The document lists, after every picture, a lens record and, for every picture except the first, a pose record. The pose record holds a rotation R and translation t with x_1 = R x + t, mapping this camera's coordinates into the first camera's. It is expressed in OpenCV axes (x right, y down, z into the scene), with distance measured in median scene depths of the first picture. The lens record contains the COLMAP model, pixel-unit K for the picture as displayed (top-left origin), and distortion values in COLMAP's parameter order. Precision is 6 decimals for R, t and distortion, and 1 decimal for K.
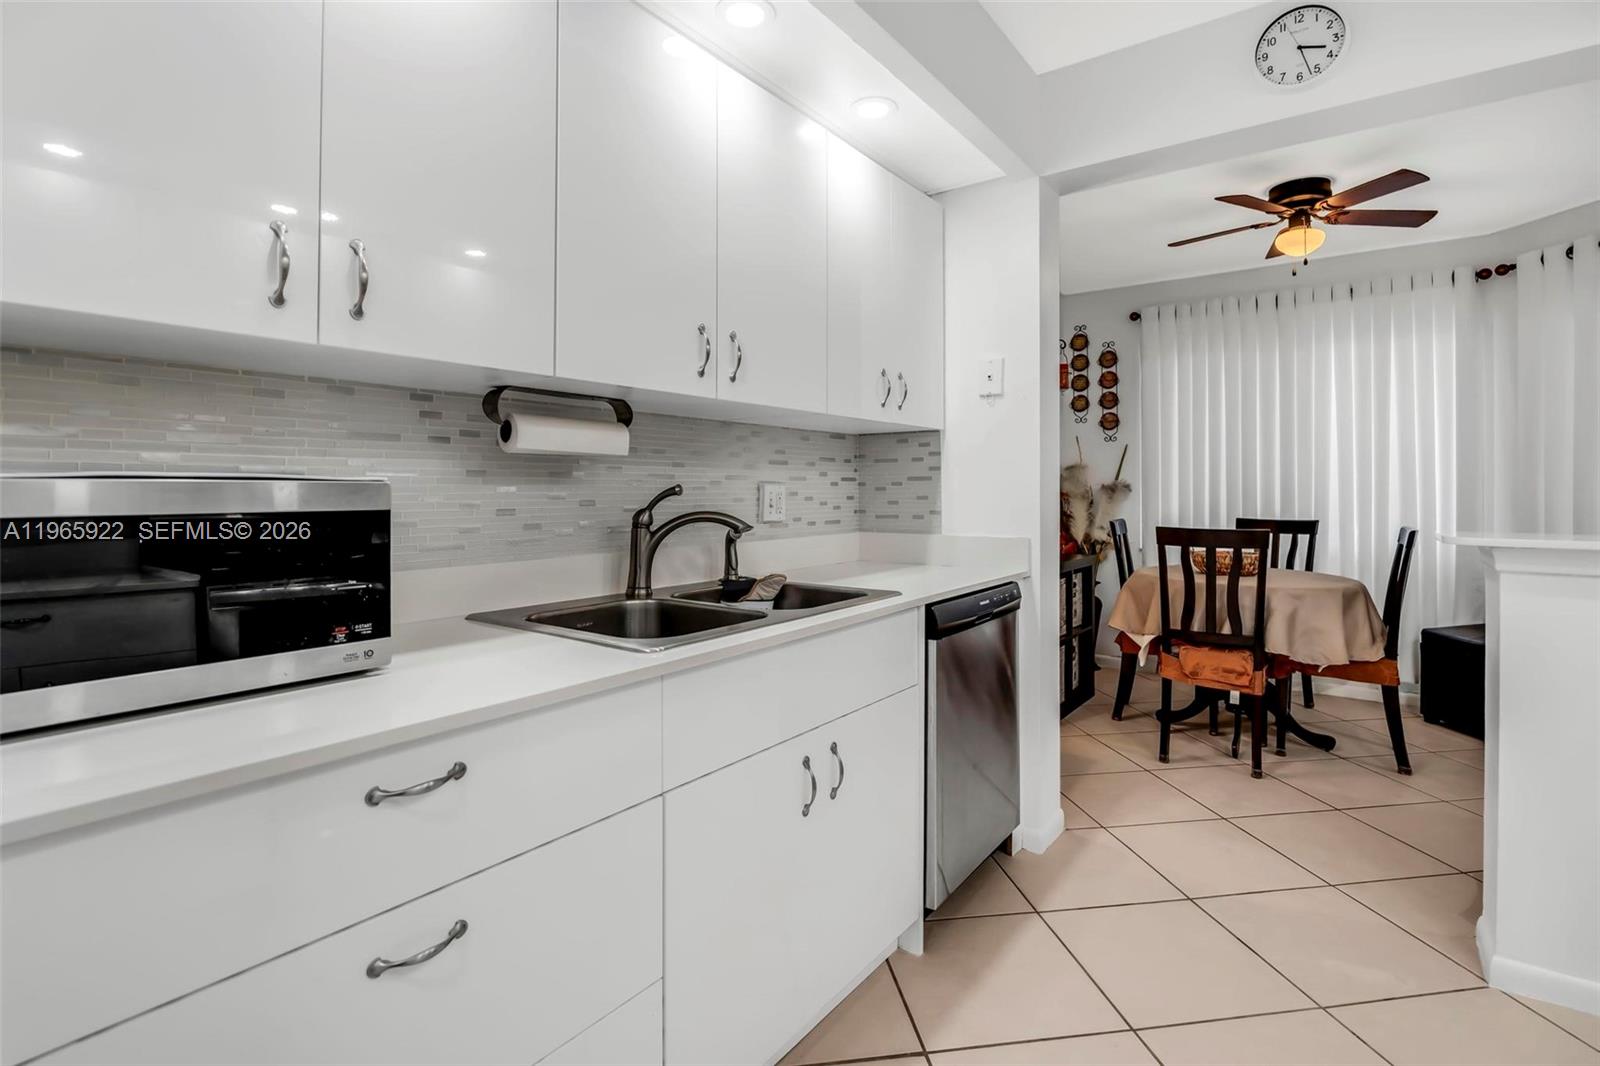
lens RADIAL K [[772.0, 0, 806.5], [0, 772.0, 479.4], [0, 0, 1]] dist [-0.012593, 0.000583]
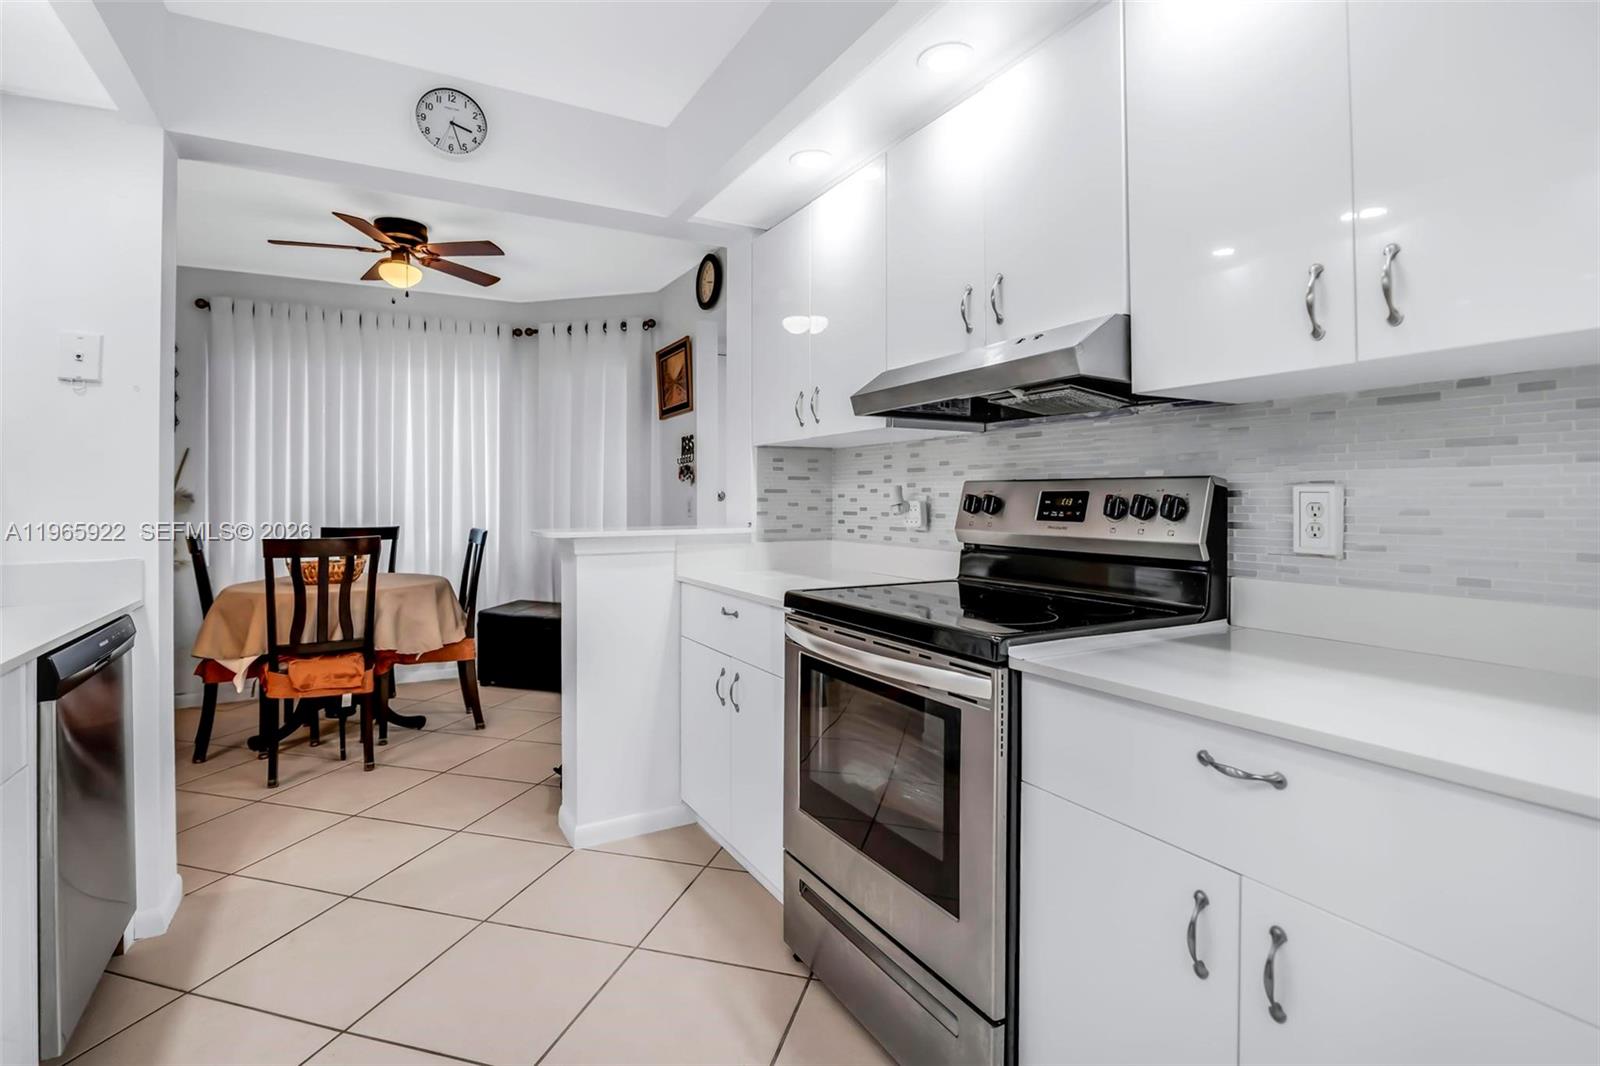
lens RADIAL K [[772.0, 0, 806.5], [0, 772.0, 479.4], [0, 0, 1]] dist [-0.012593, 0.000583]
pose [[0.411811, 0.015477, 0.911138, -0.129454], [-0.004813, 0.999879, -0.014809, -0.000745], [-0.911256, 0.001713, 0.411836, 0.010911]]
